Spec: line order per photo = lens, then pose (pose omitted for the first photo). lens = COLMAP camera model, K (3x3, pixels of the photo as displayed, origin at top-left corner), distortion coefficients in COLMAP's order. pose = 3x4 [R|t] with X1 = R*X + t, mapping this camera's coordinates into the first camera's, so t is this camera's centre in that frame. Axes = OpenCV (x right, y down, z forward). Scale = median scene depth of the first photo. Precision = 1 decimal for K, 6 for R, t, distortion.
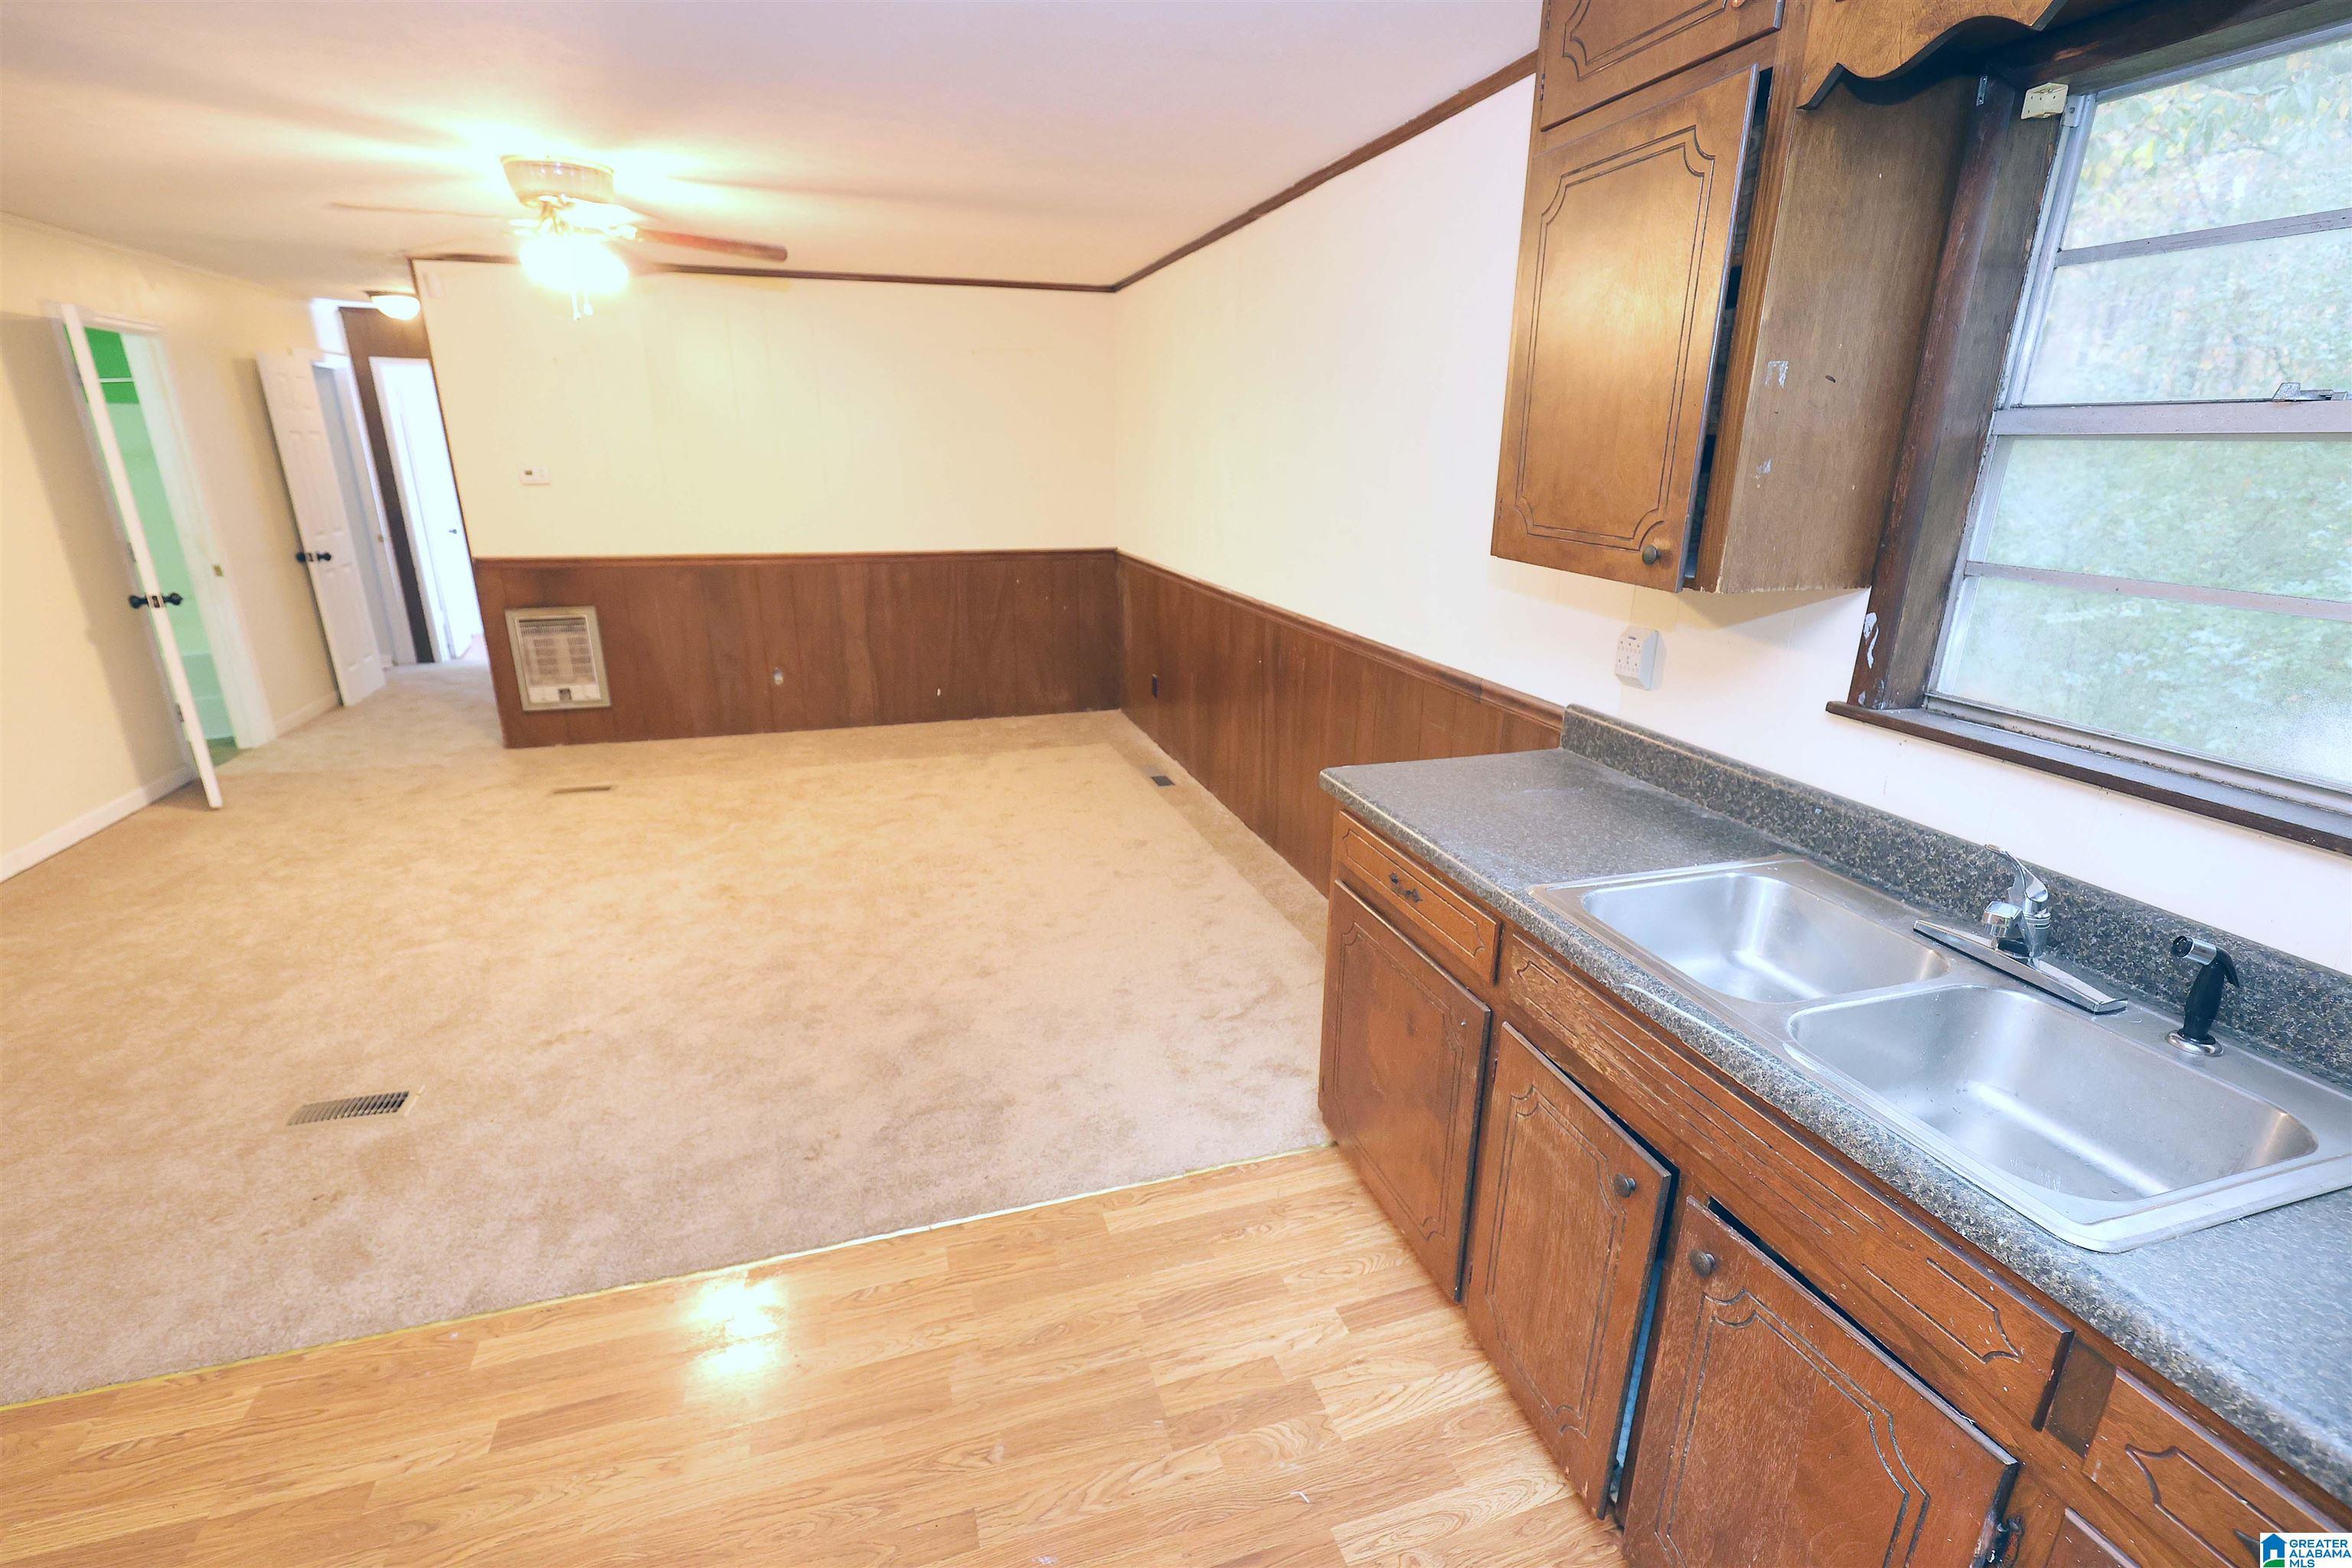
lens RADIAL K [[1062.8, 0, 1179.3], [0, 1062.8, 800.9], [0, 0, 1]] dist [-0.000134, -0.000459]
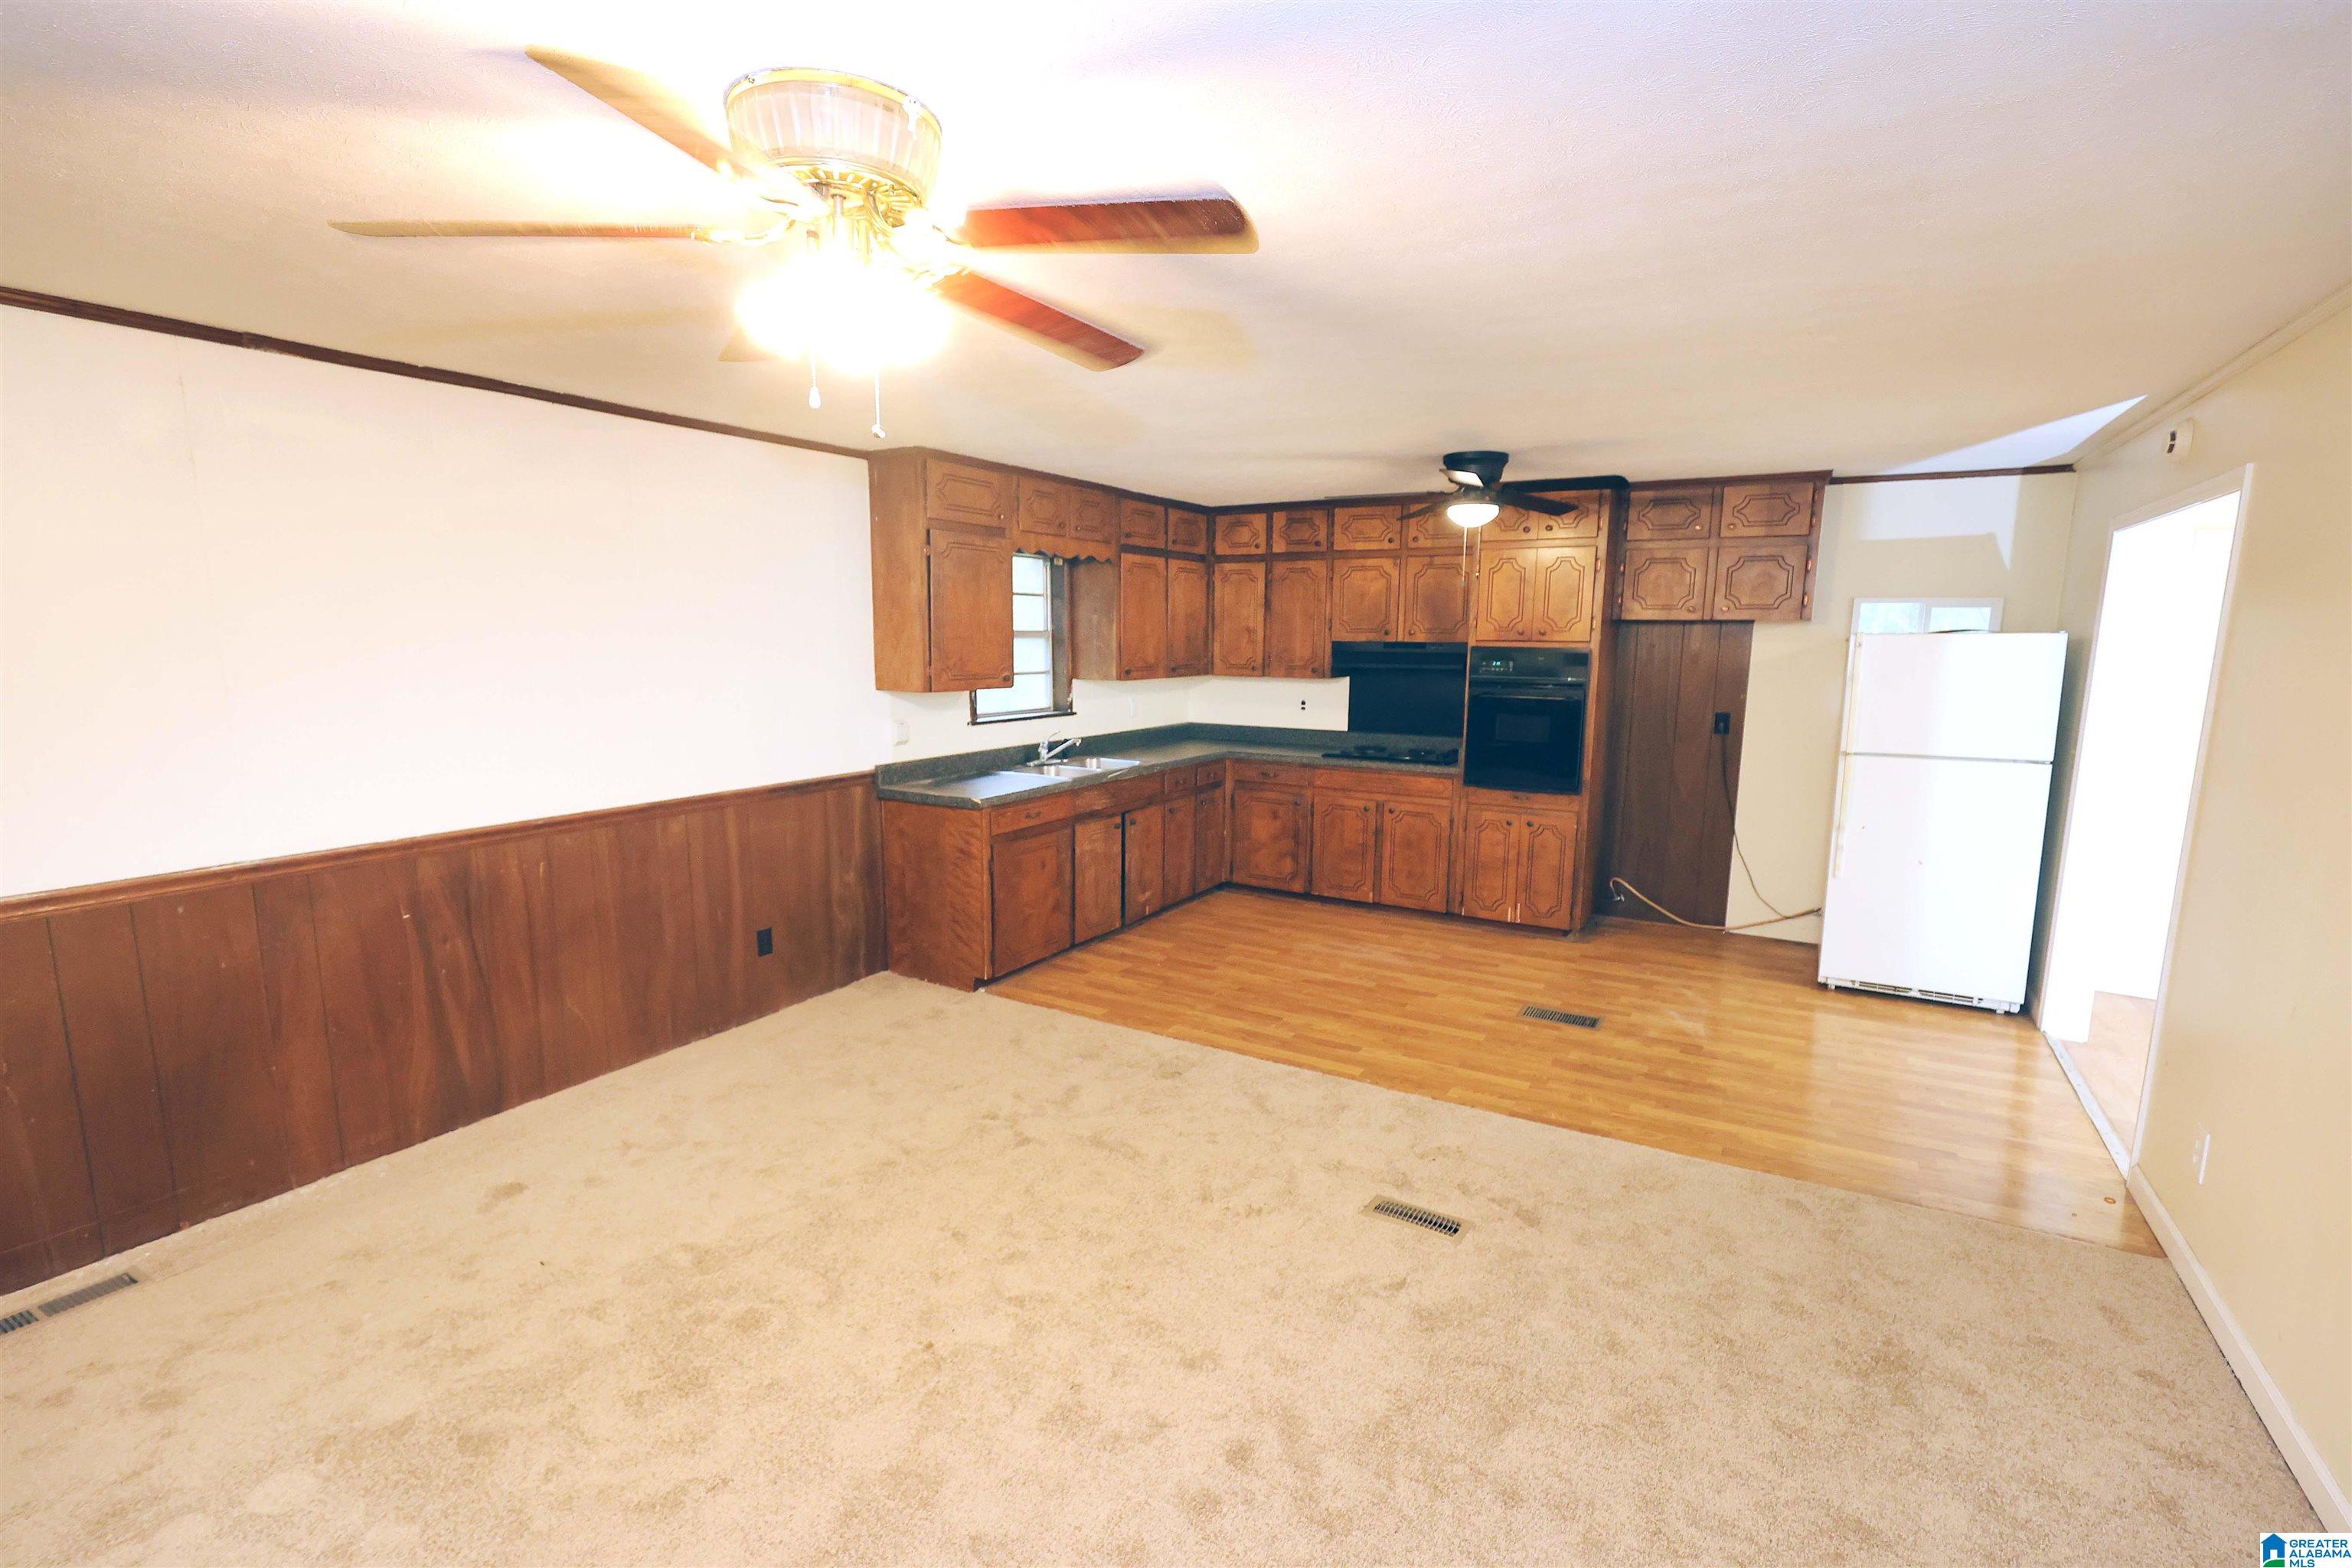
lens RADIAL K [[1062.8, 0, 1167.2], [0, 1062.8, 800.2], [0, 0, 1]] dist [-0.000134, -0.000459]
pose [[-0.667222, -0.132565, 0.732968, -1.135317], [0.222232, 0.903789, 0.365758, -0.493922], [-0.710934, 0.406931, -0.573567, 1.368507]]
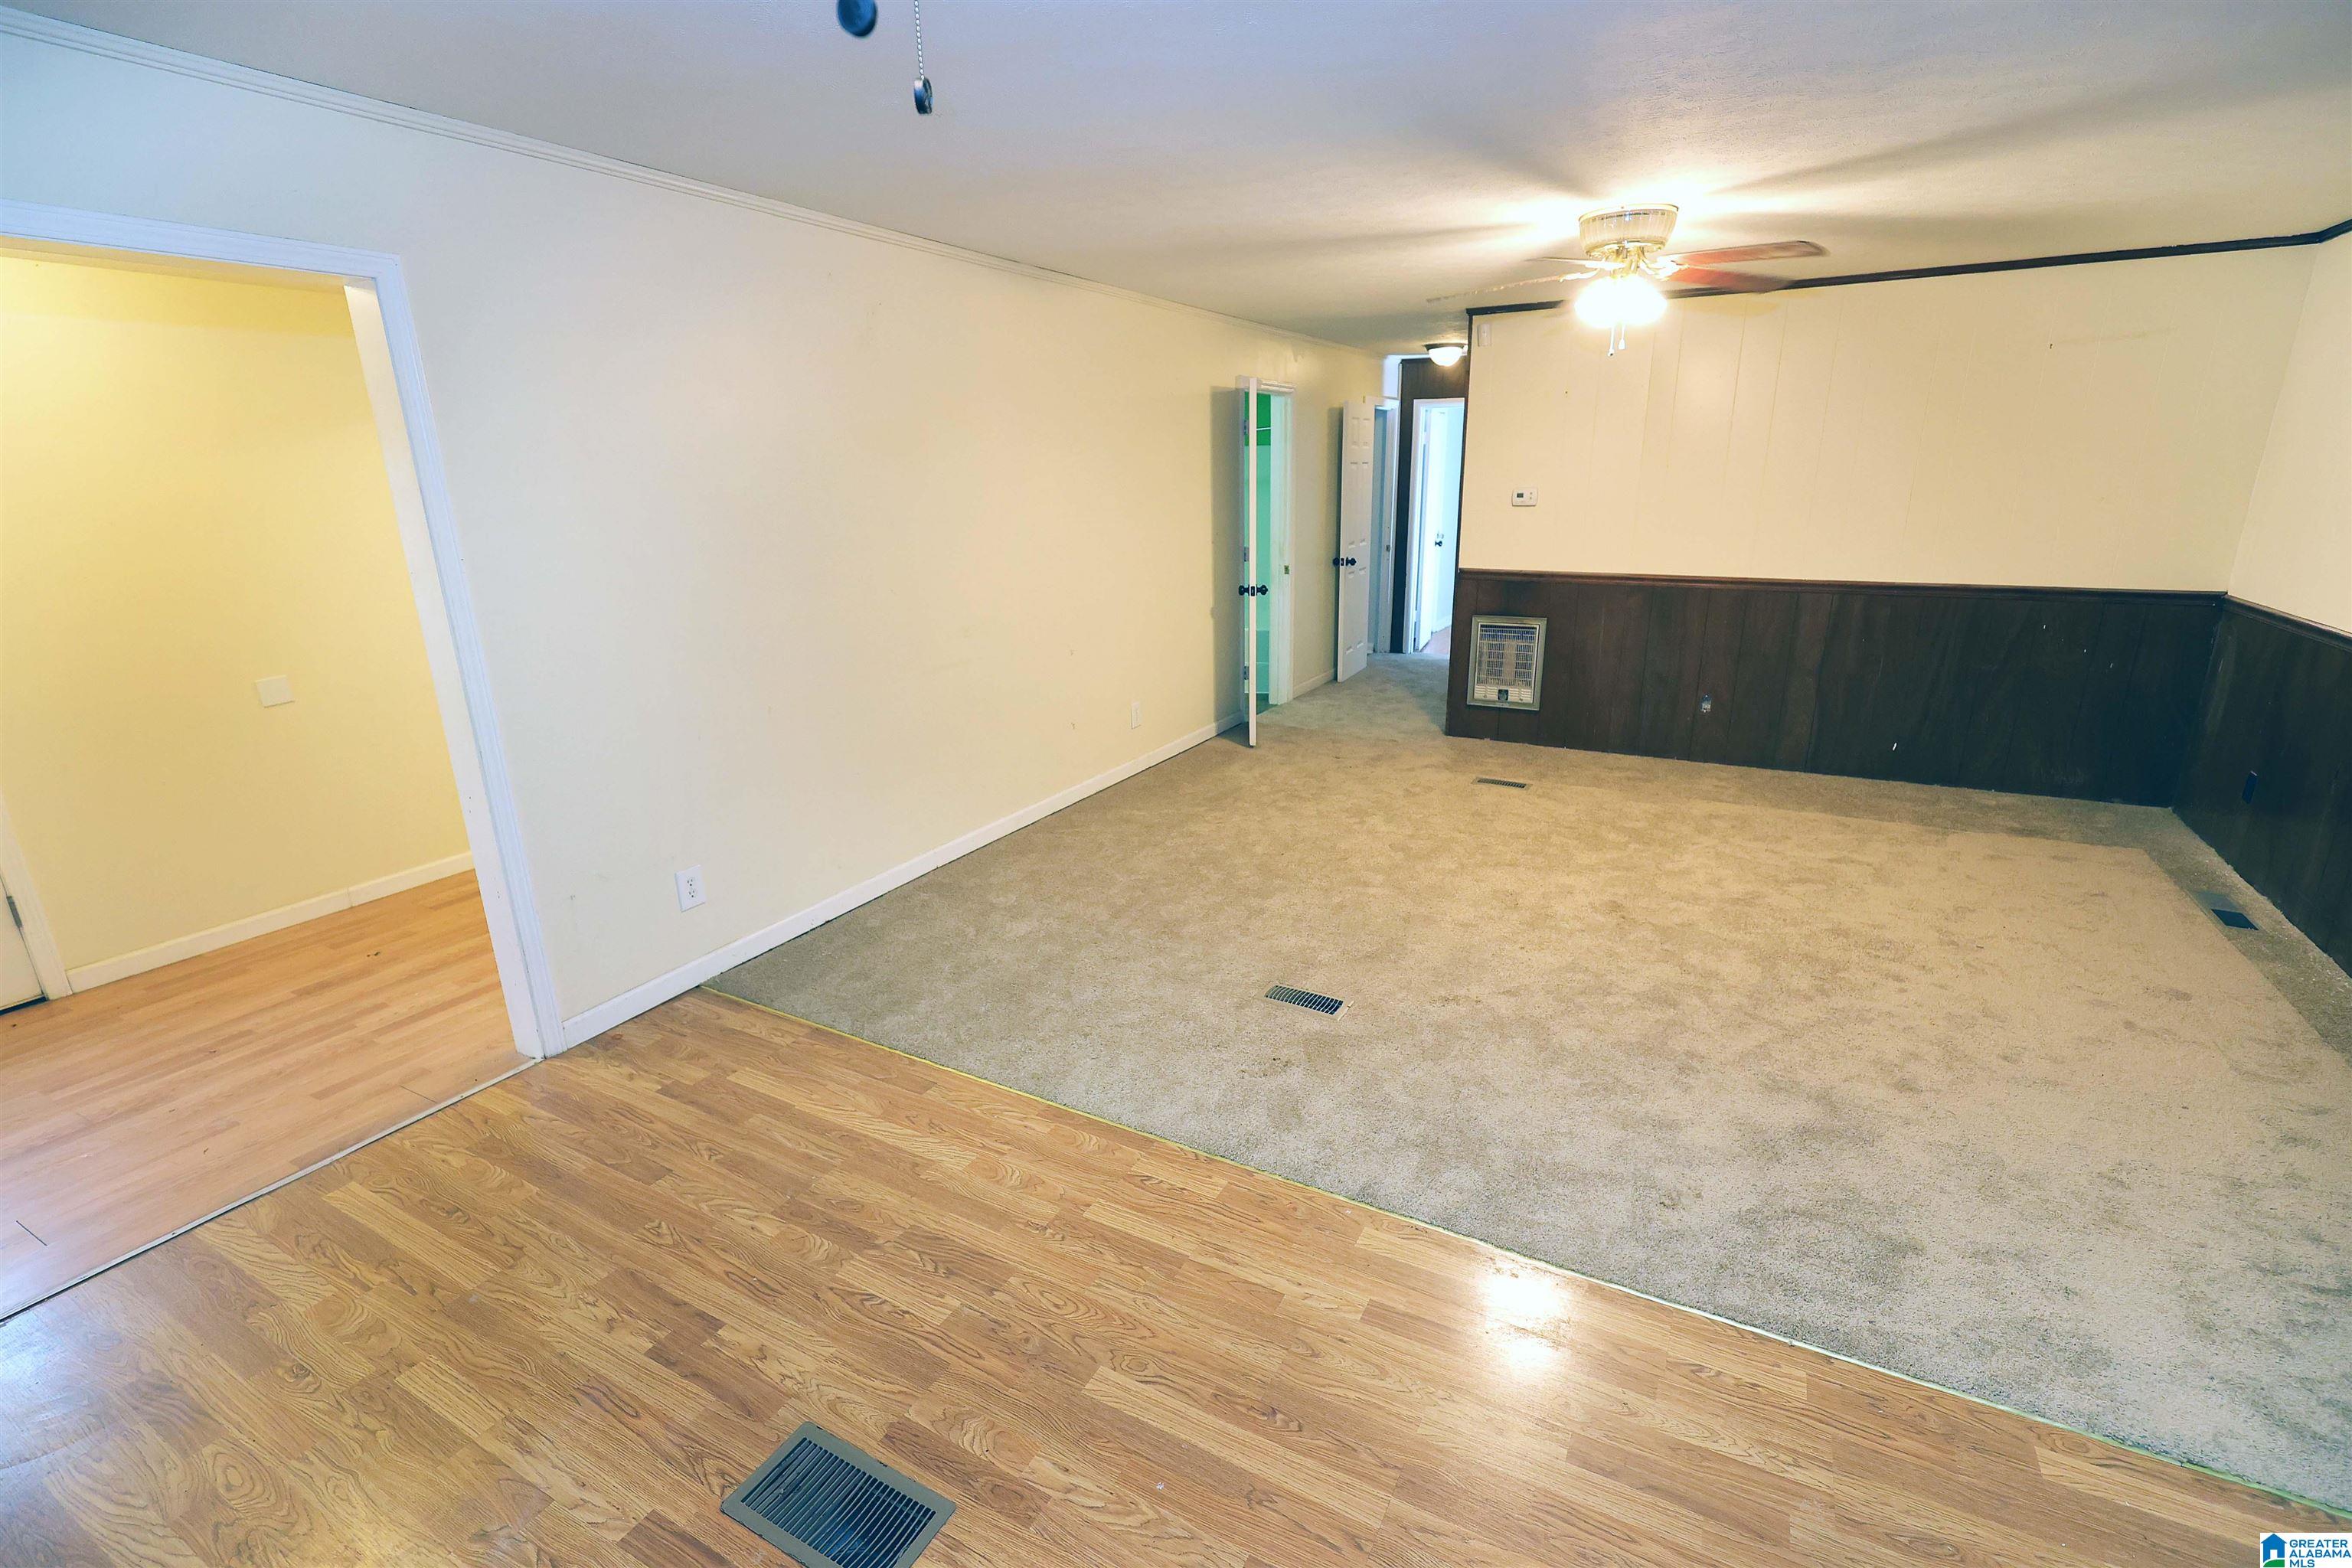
lens RADIAL K [[1062.8, 0, 1170.1], [0, 1062.8, 802.8], [0, 0, 1]] dist [-0.000134, -0.000459]
pose [[0.689089, 0.197927, -0.697123, -0.042362], [-0.206195, 0.975768, 0.073221, -0.000016], [0.694723, 0.093287, 0.713202, -0.031929]]
